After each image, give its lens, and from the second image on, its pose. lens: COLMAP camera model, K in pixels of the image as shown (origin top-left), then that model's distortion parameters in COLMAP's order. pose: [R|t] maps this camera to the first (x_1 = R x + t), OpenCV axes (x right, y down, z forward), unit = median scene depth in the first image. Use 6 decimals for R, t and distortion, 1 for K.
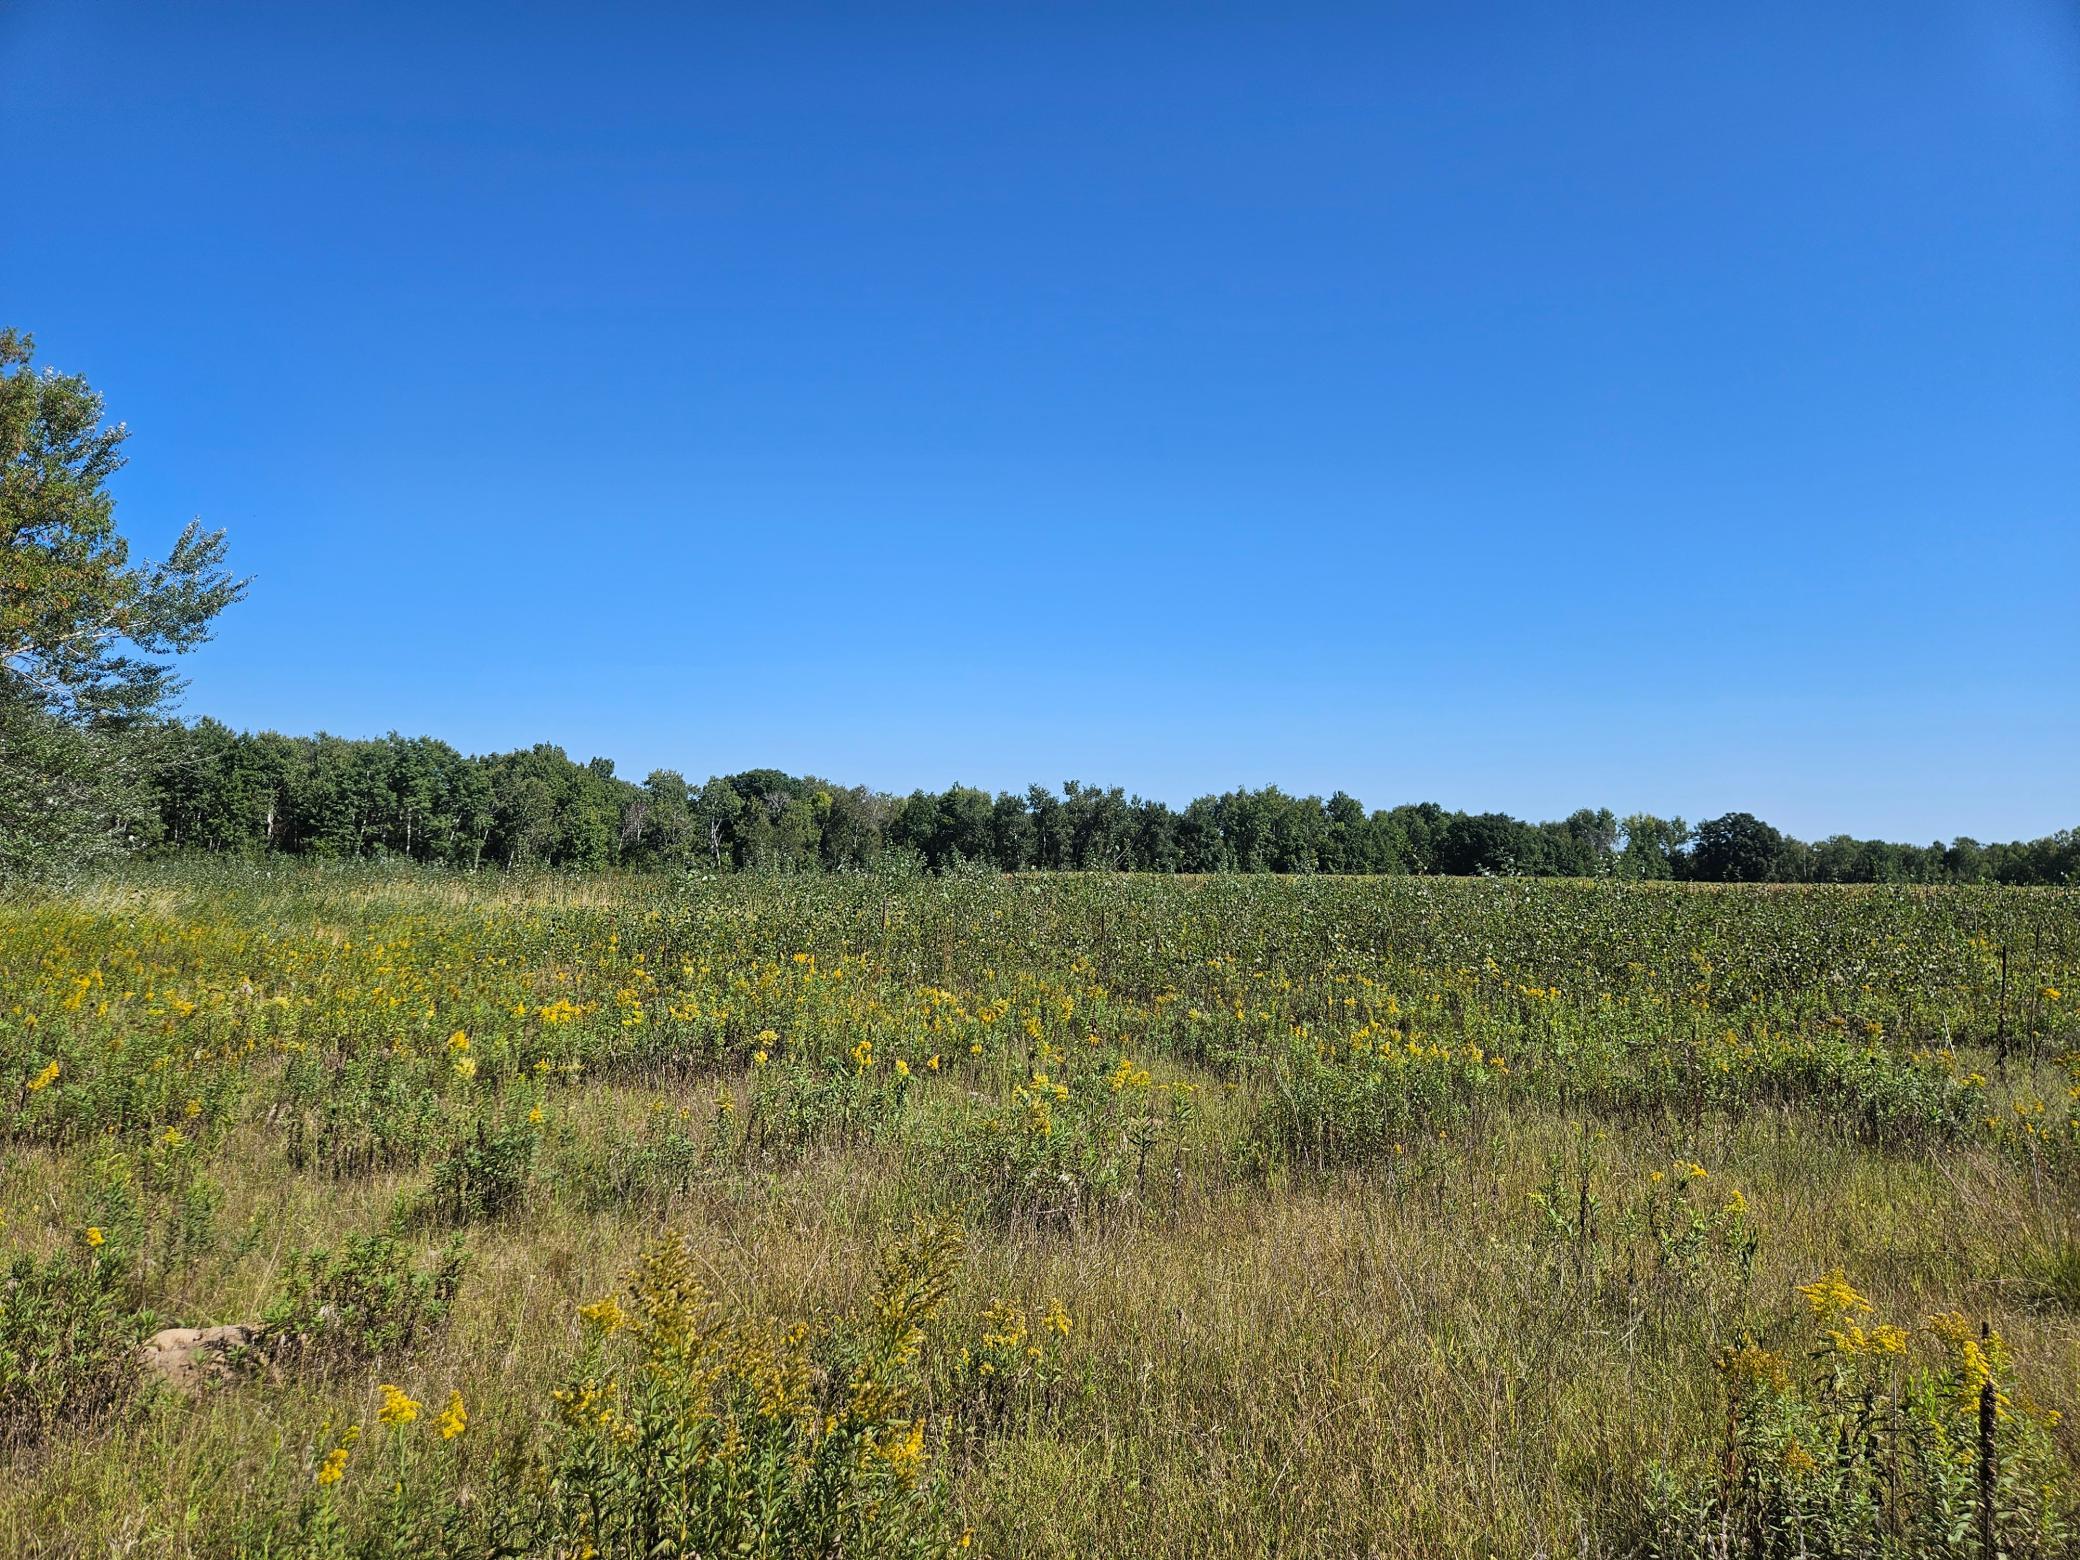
lens RADIAL K [[1498.7, 0, 1040.0], [0, 1498.7, 780.0], [0, 0, 1]] dist [0.168865, -0.113128]
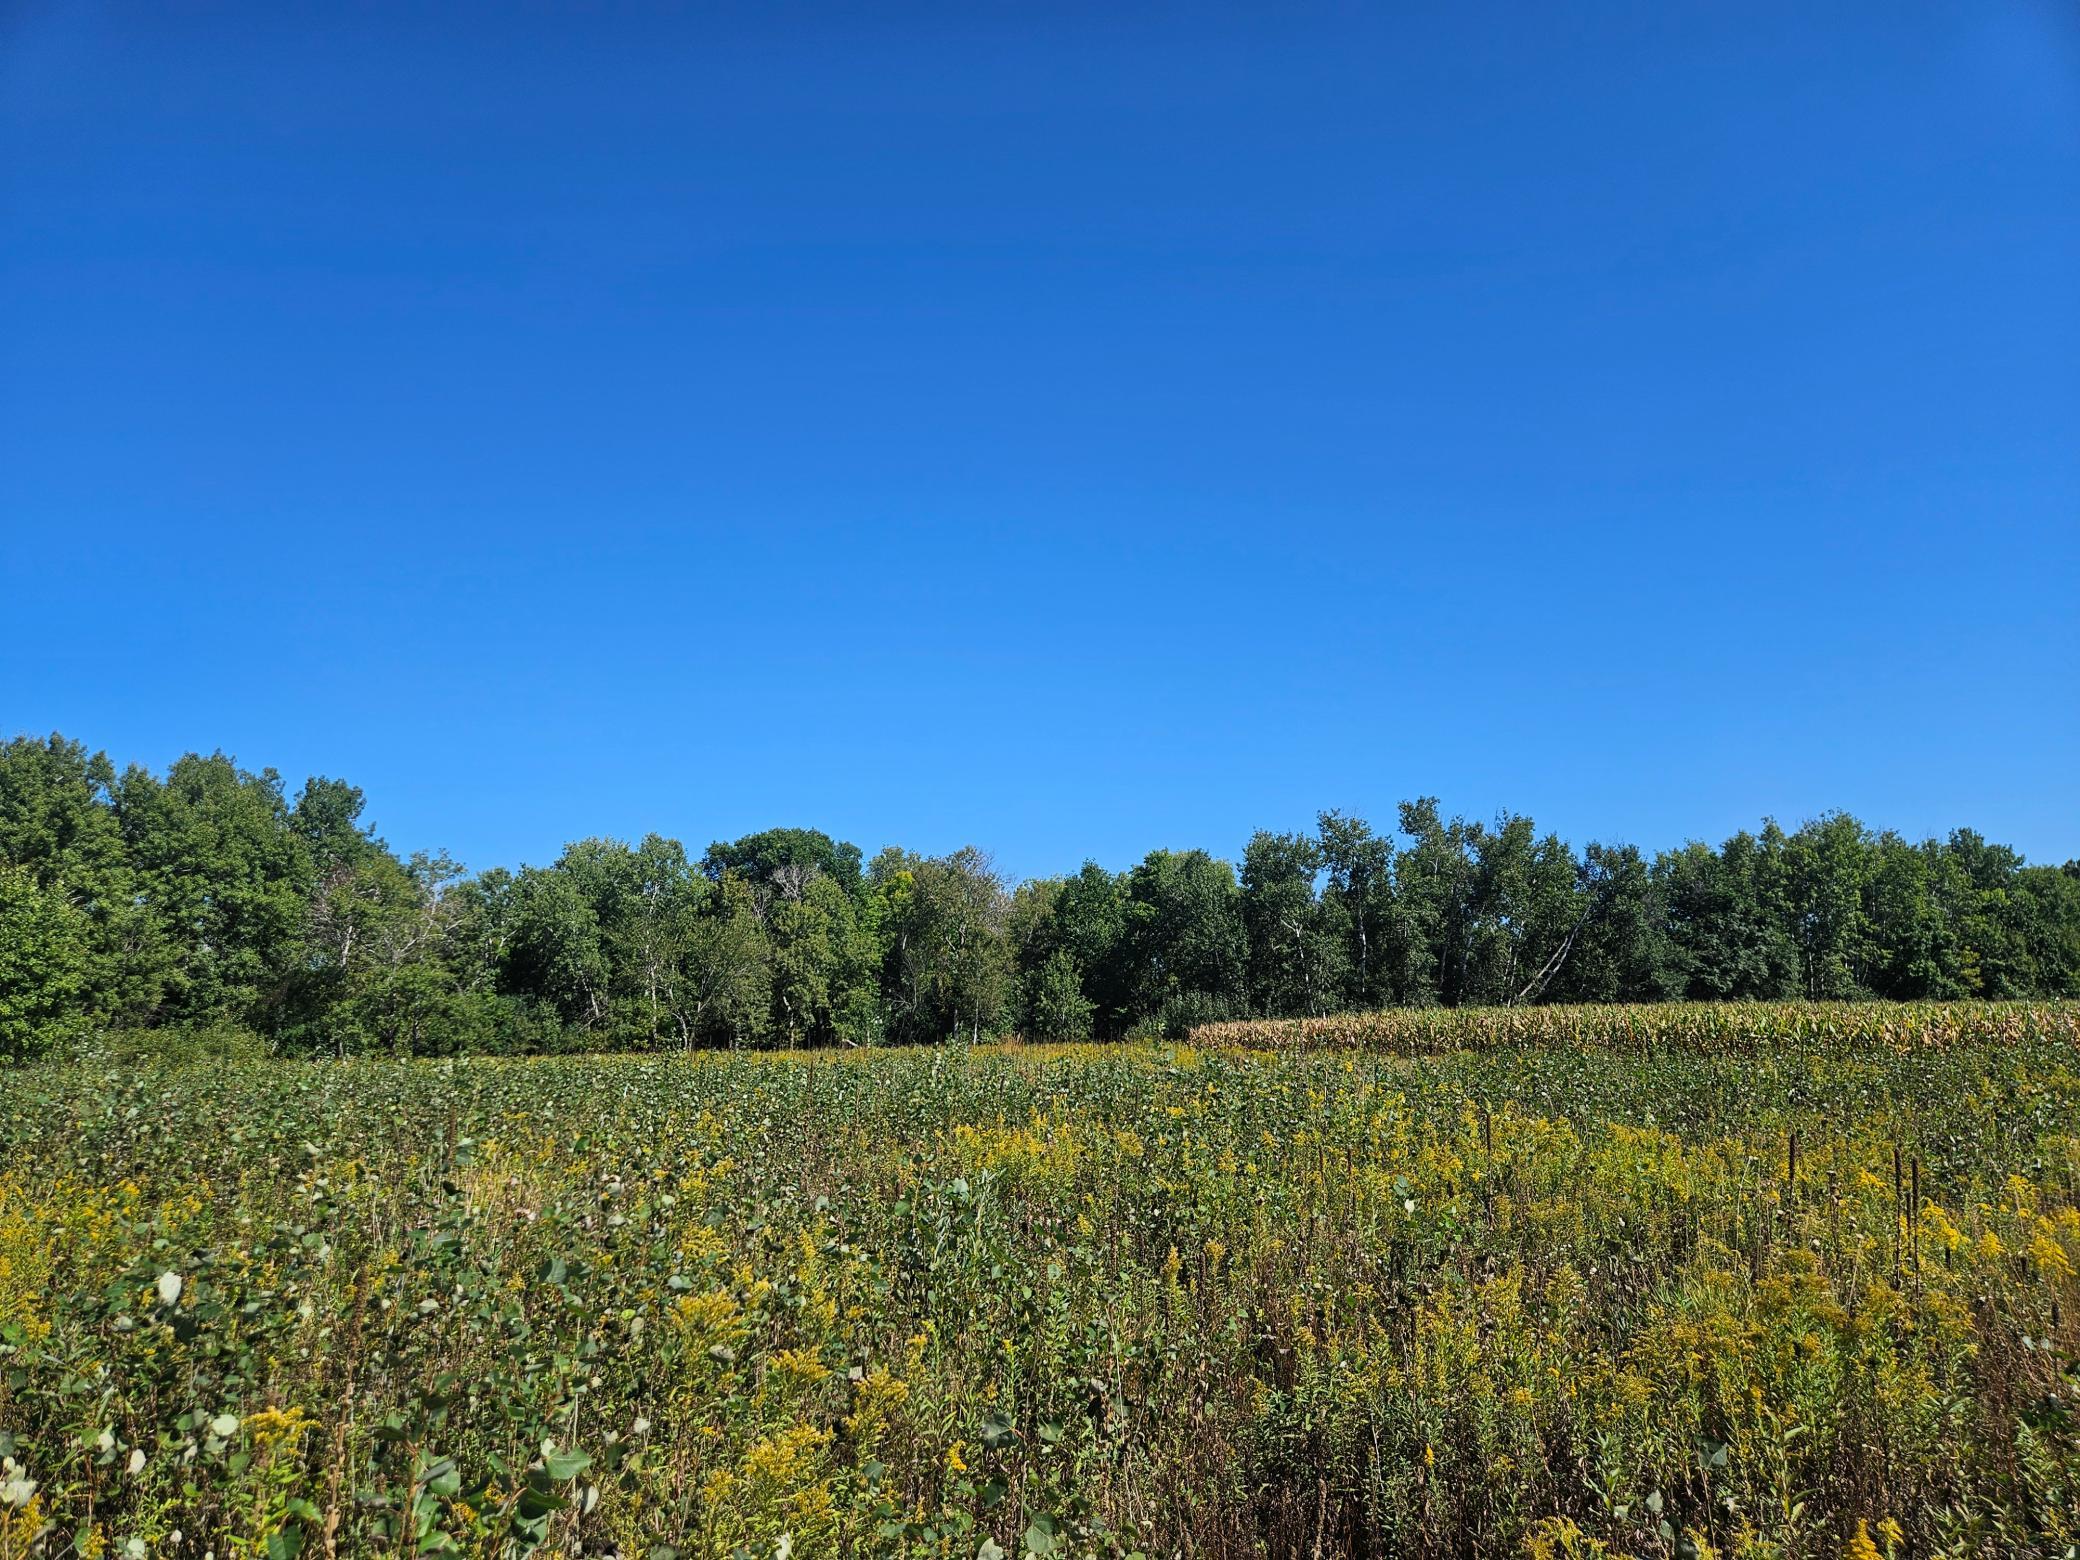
lens RADIAL K [[1500.8, 0, 1040.0], [0, 1500.8, 780.0], [0, 0, 1]] dist [0.157390, -0.102383]
pose [[0.988473, -0.058308, -0.139715, -0.081036], [0.044510, 0.993999, -0.099924, 0.104984], [0.144703, 0.092554, 0.985137, 1.686126]]
